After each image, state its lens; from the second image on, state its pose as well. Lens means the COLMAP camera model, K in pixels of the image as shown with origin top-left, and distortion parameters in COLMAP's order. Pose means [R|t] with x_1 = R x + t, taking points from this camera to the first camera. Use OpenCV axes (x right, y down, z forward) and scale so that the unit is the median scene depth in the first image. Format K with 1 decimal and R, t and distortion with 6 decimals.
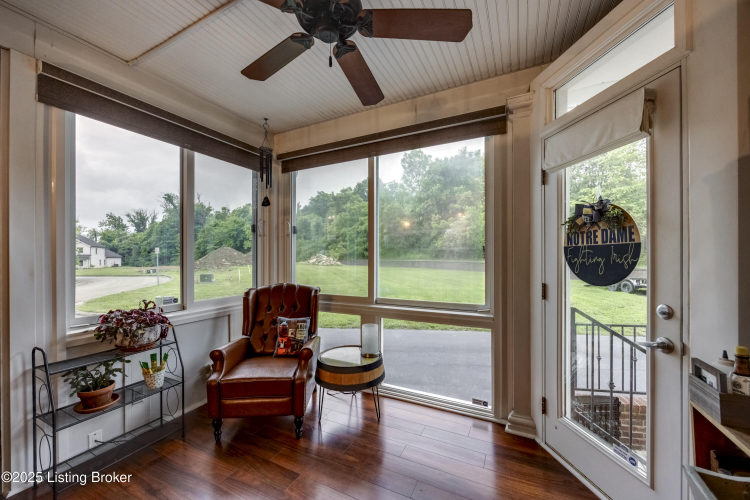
lens RADIAL K [[288.5, 0, 373.8], [0, 288.5, 255.3], [0, 0, 1]] dist [-0.000887, 0.000000]
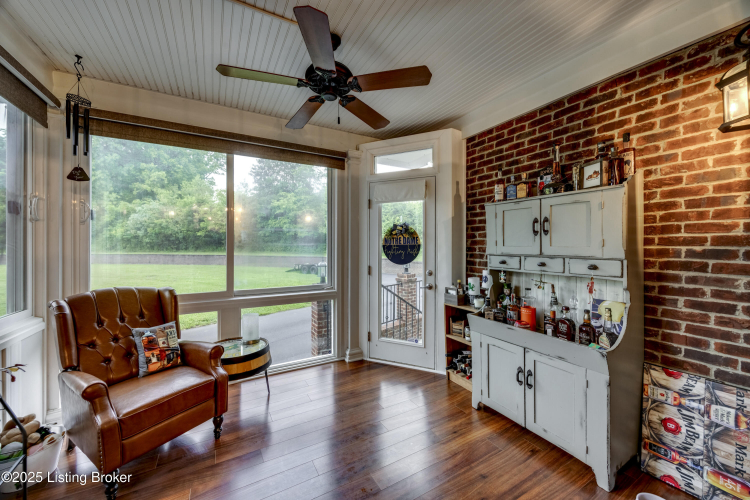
lens RADIAL K [[288.5, 0, 371.1], [0, 288.5, 247.0], [0, 0, 1]] dist [-0.000887, 0.000000]
pose [[0.555725, -0.000102, 0.831366, -0.714920], [-0.002048, 0.999997, 0.001491, -0.015116], [-0.831363, -0.002531, 0.555723, 0.024202]]
